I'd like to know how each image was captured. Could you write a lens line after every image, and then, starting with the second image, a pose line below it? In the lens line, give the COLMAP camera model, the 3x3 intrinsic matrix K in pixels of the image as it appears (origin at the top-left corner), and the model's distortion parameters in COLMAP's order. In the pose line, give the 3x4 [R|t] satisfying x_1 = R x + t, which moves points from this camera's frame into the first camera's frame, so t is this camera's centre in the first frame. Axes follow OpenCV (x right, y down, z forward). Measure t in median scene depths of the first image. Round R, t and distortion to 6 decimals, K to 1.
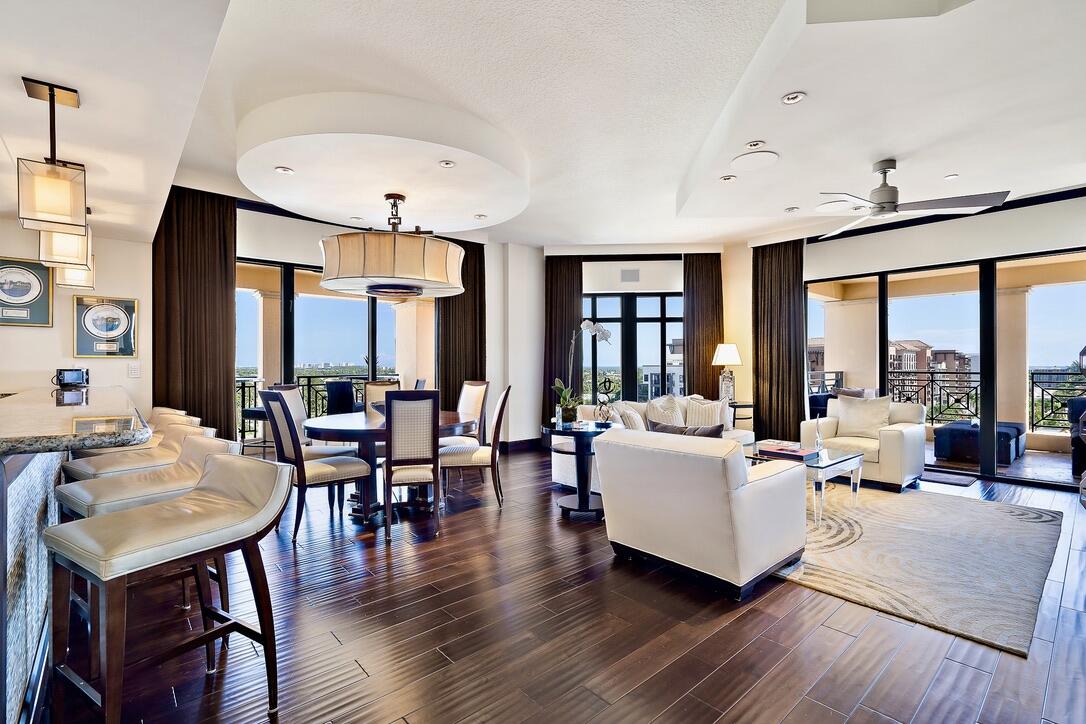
lens RADIAL K [[503.4, 0, 556.6], [0, 503.4, 364.3], [0, 0, 1]] dist [-0.009399, 0.002096]
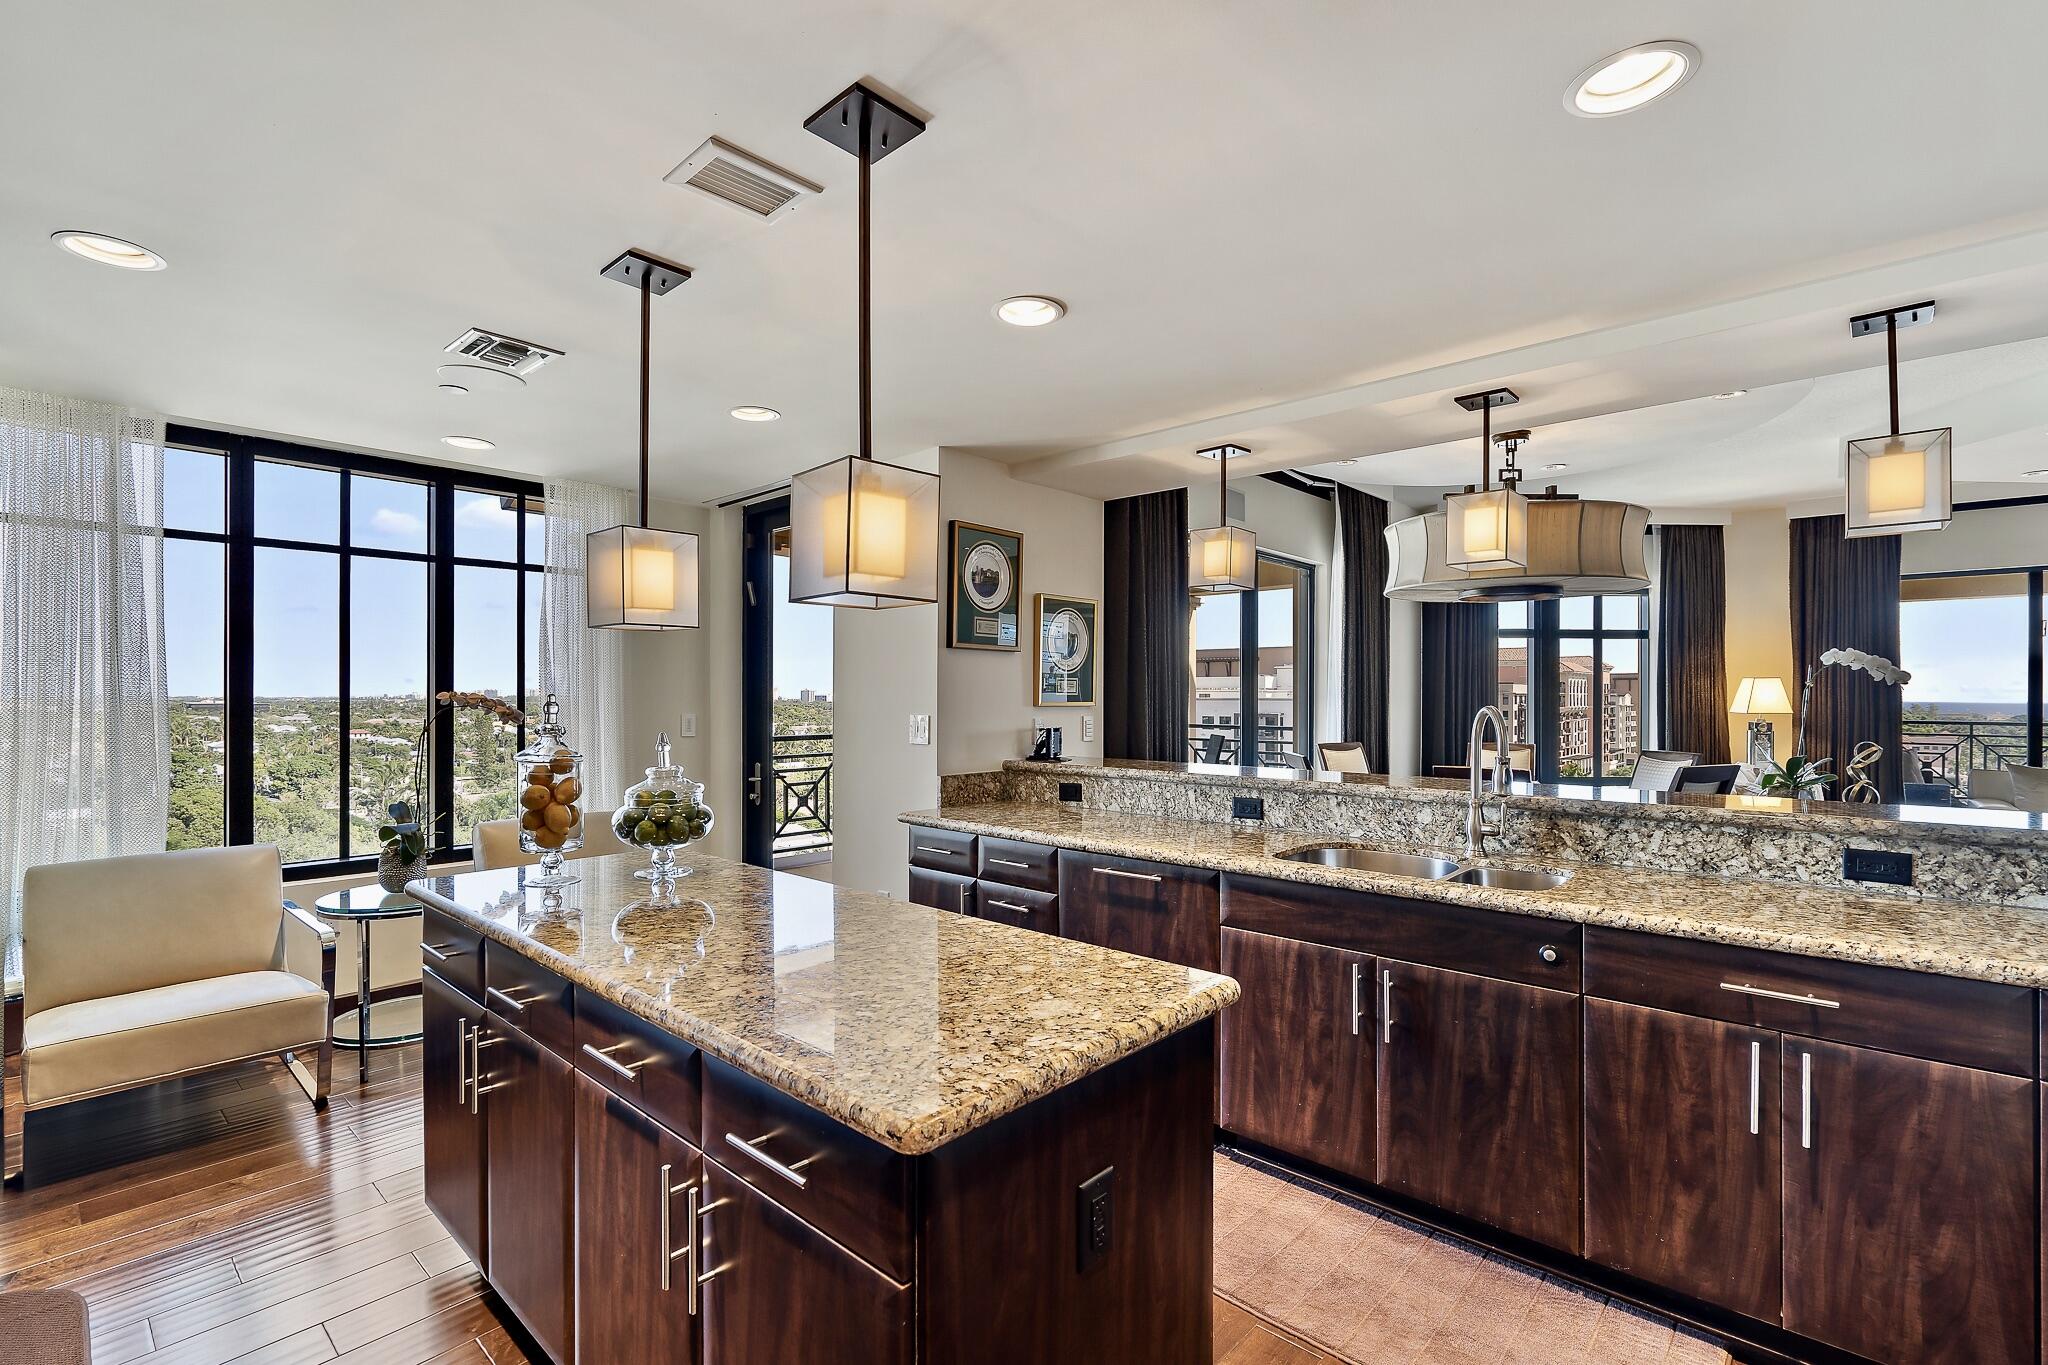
lens RADIAL K [[949.3, 0, 1022.2], [0, 949.3, 689.8], [0, 0, 1]] dist [-0.009399, 0.002096]
pose [[0.991330, 0.007939, 0.131158, -0.681069], [-0.007946, 0.999968, -0.000475, -0.018837], [-0.131157, -0.000571, 0.991361, -0.016584]]
